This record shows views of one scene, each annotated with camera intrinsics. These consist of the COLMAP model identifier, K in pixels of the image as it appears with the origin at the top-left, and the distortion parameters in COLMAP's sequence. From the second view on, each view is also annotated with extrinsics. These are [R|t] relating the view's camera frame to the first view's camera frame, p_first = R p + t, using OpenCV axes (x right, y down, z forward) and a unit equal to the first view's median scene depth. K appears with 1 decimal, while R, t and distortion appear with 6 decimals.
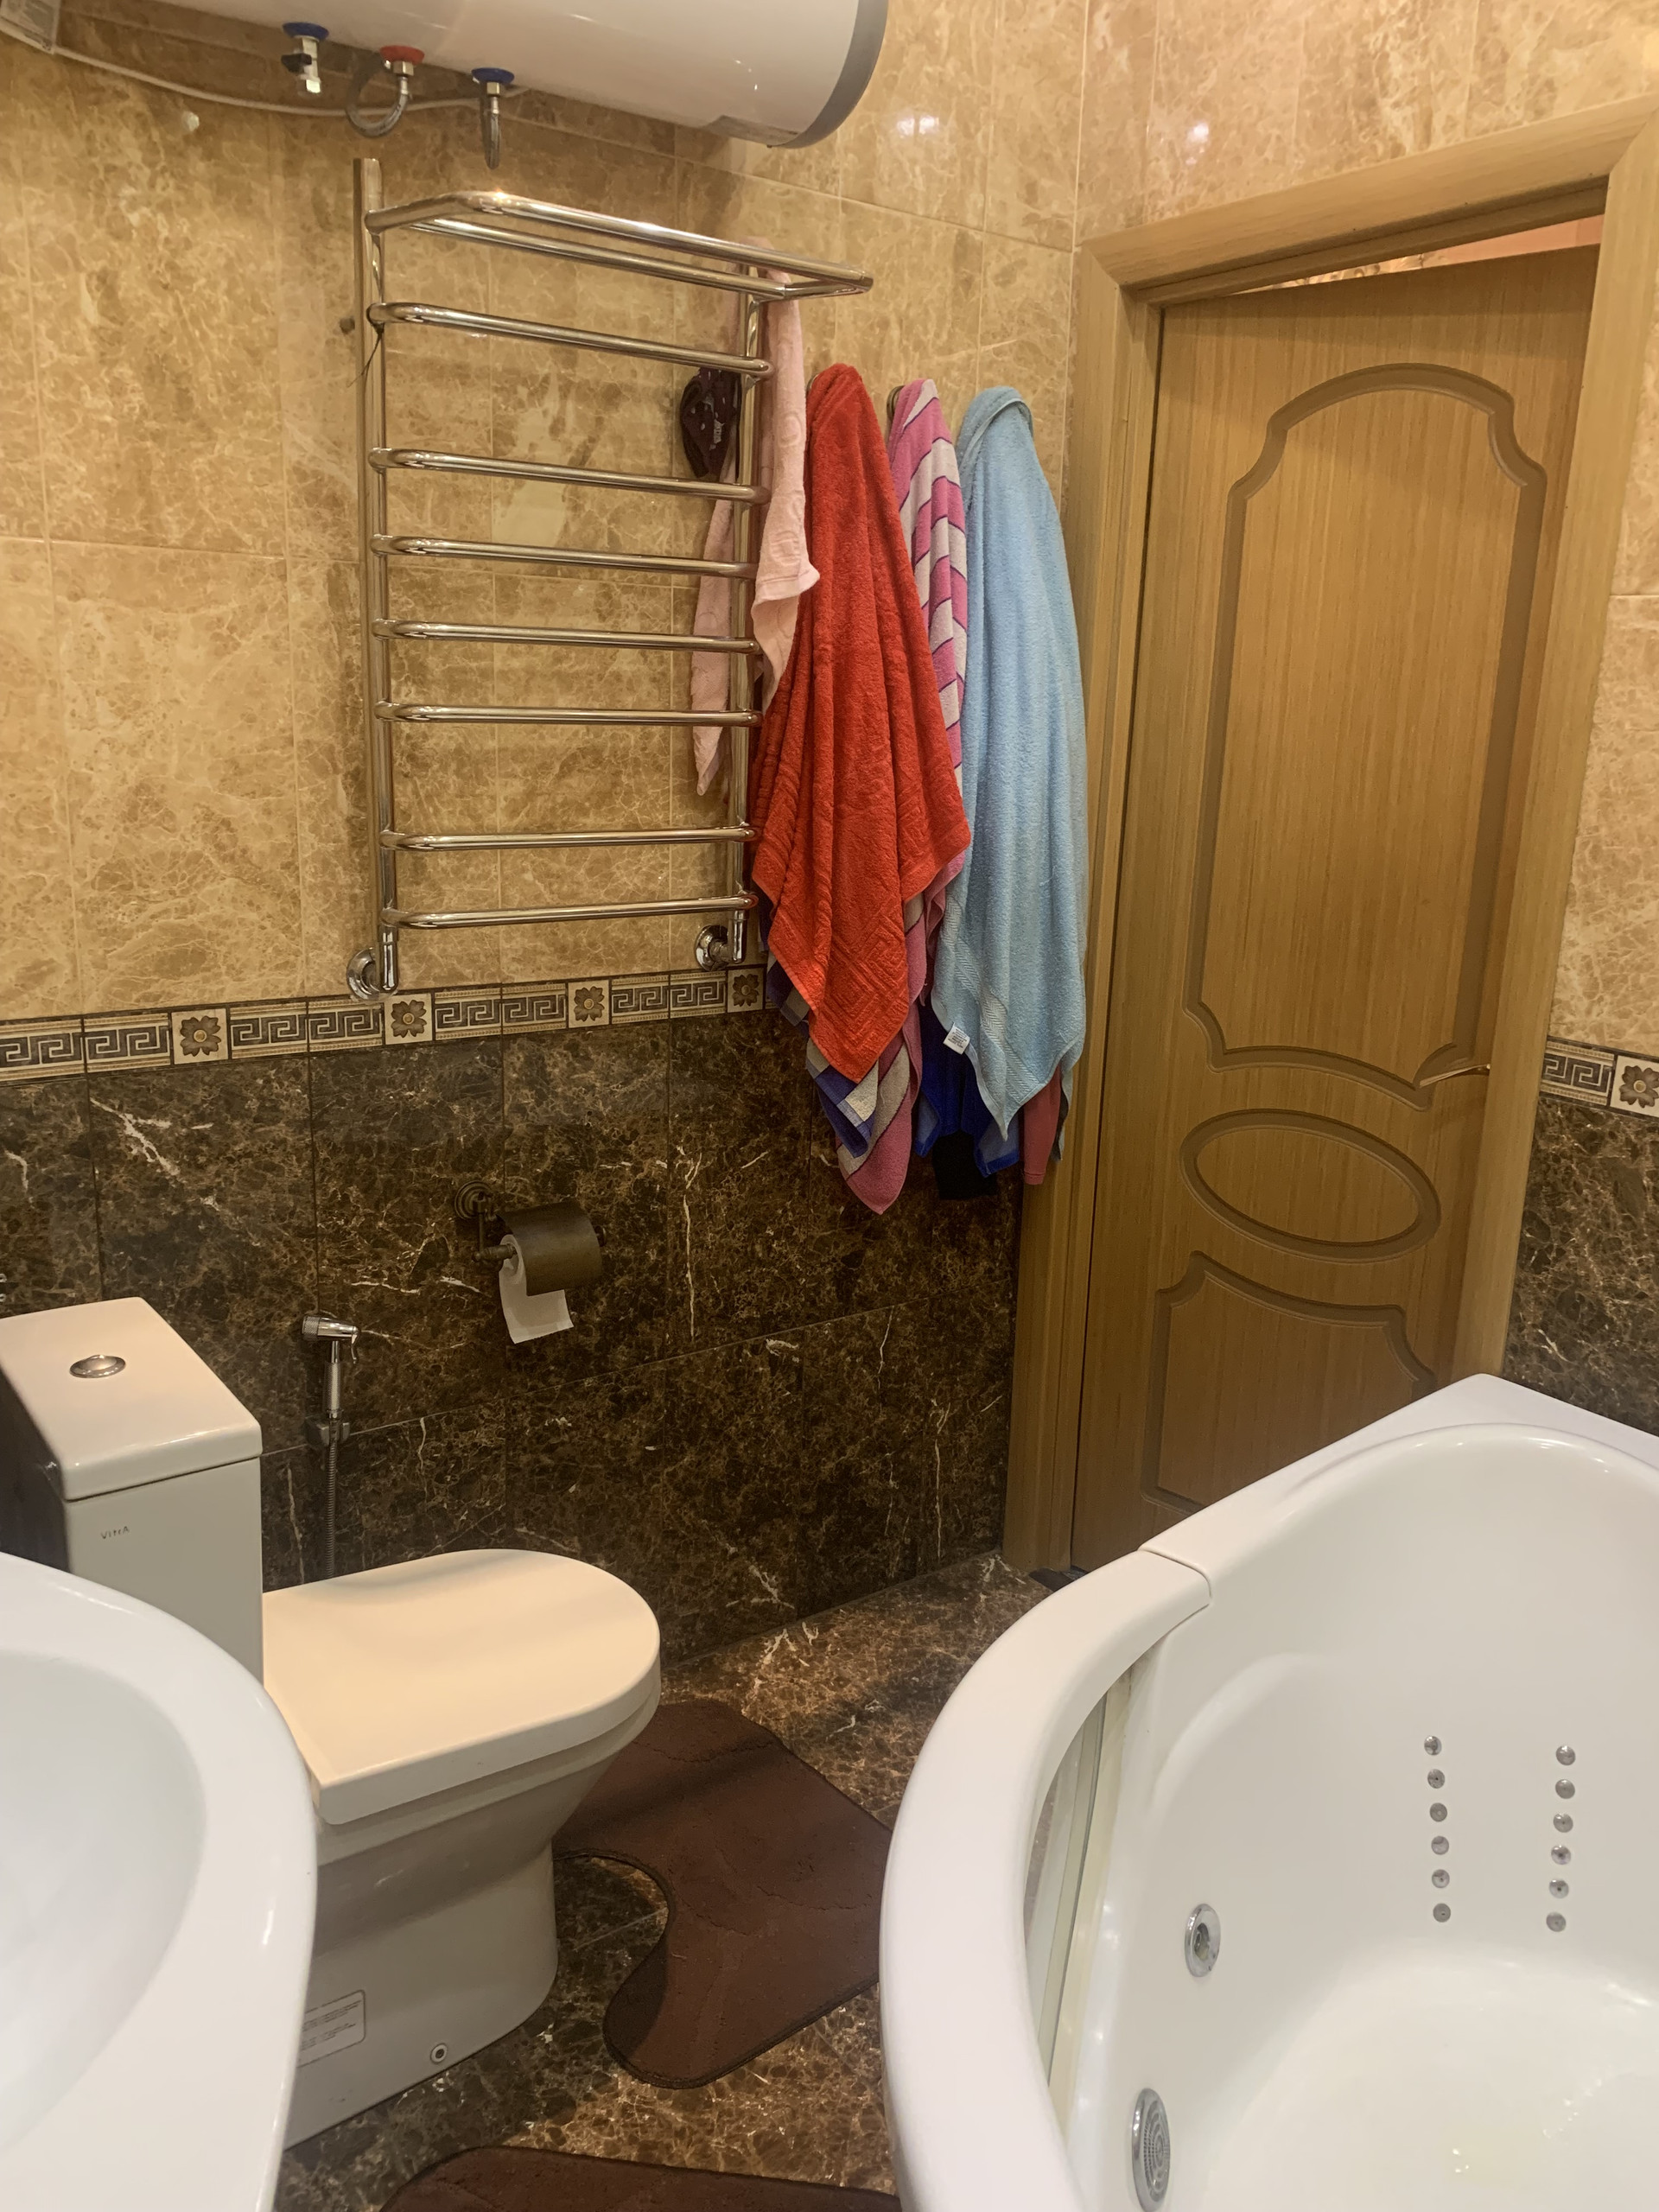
lens RADIAL K [[1682.1, 0, 829.5], [0, 1682.1, 1106.0], [0, 0, 1]] dist [0.046750, -0.051778]
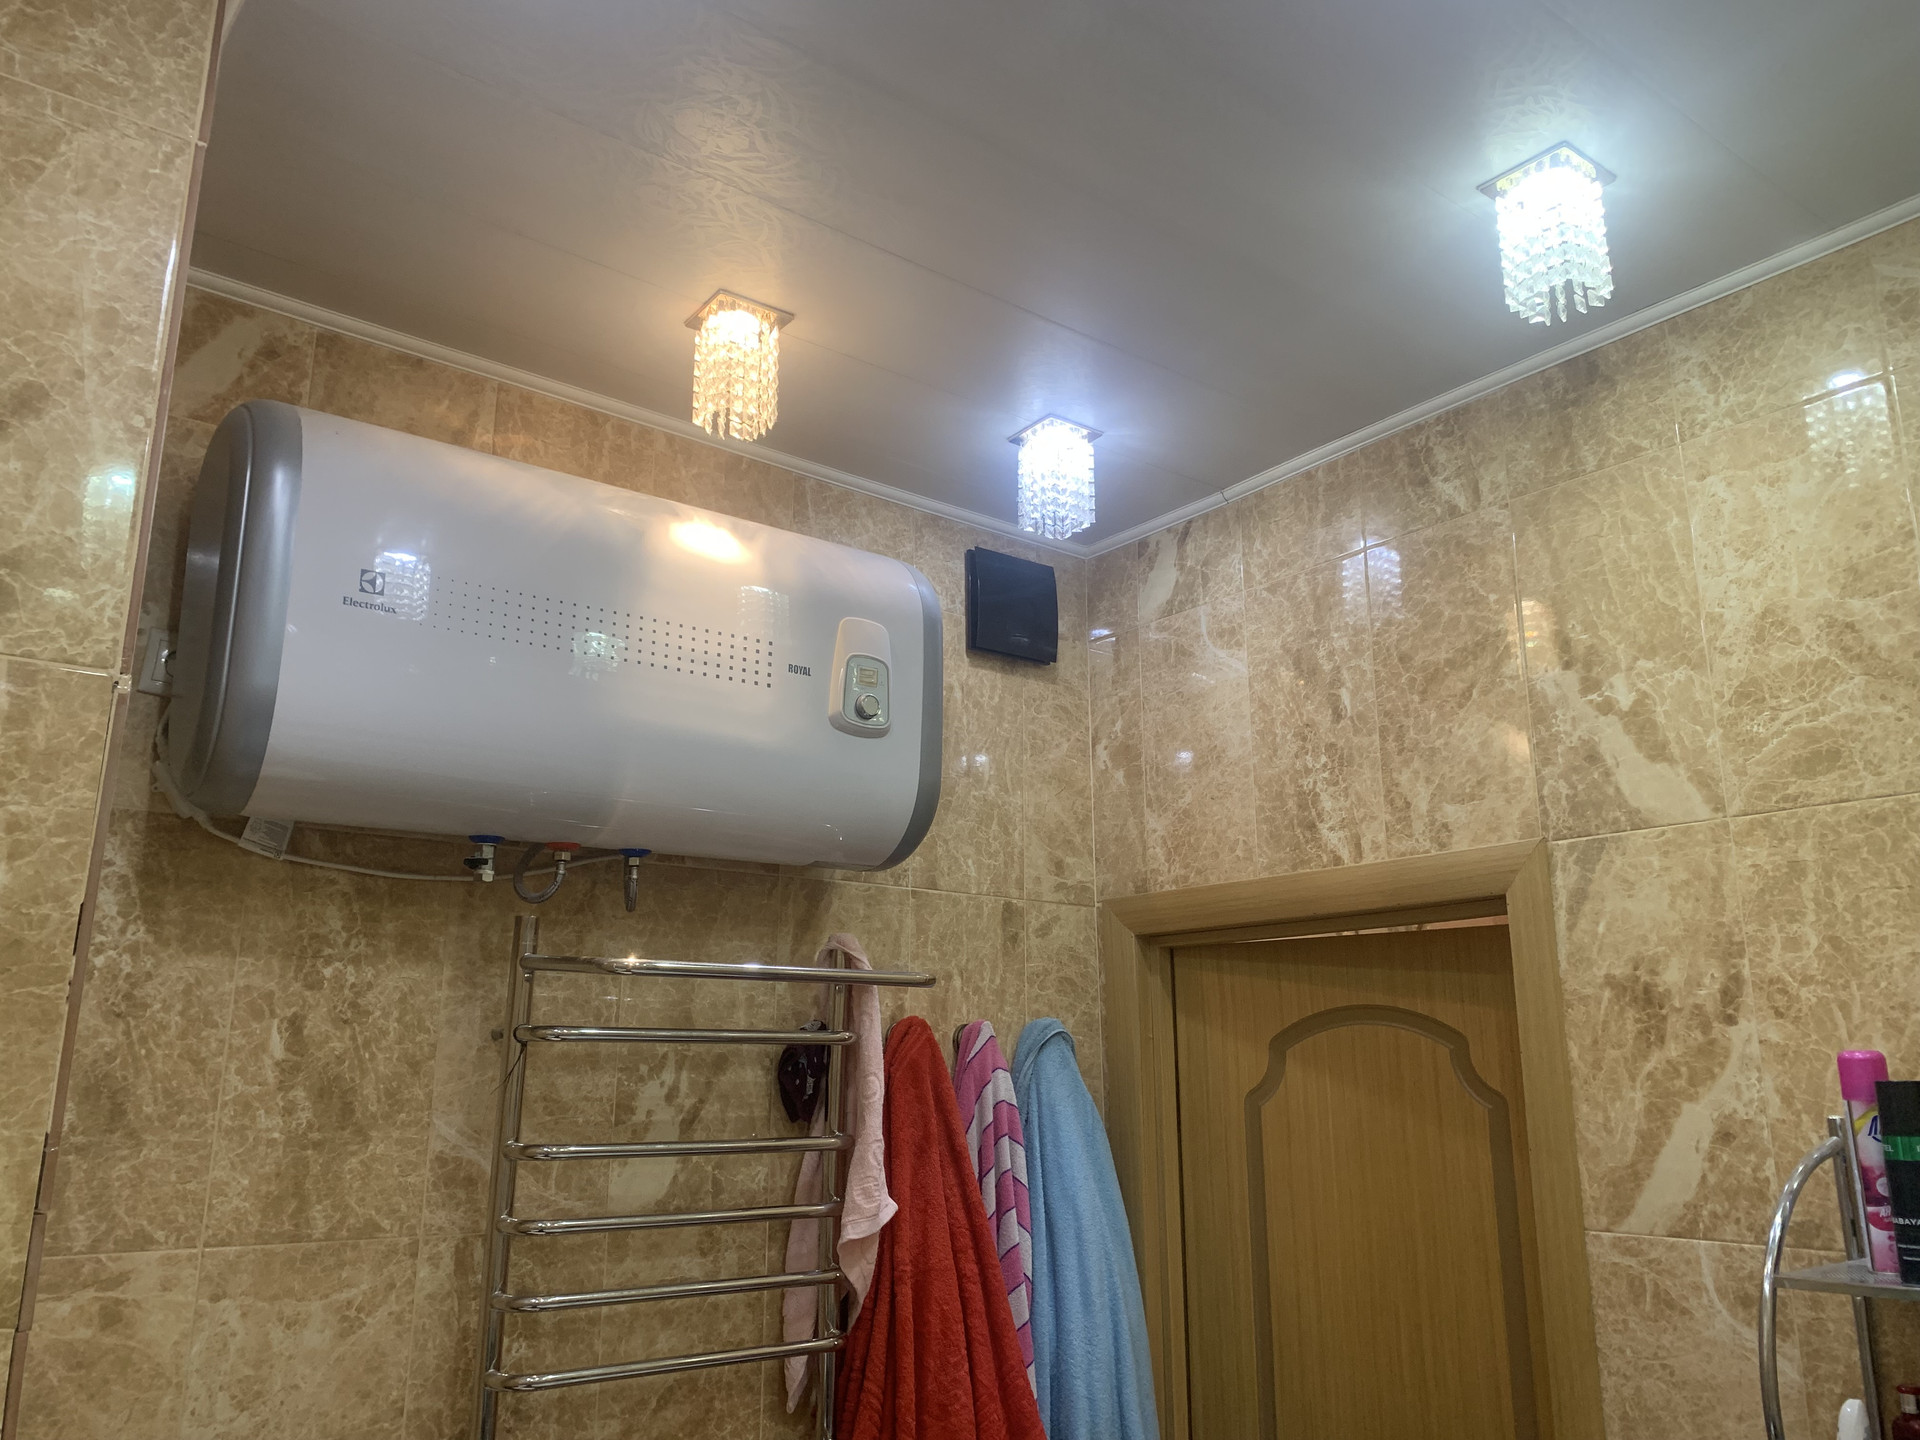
lens RADIAL K [[1460.1, 0, 974.6], [0, 1460.1, 731.2], [0, 0, 1]] dist [0.046750, -0.051778]
pose [[0.998692, -0.027849, 0.042876, 0.012443], [0.044663, 0.883376, -0.466533, -0.136579], [-0.024884, 0.467838, 0.883464, -0.022917]]
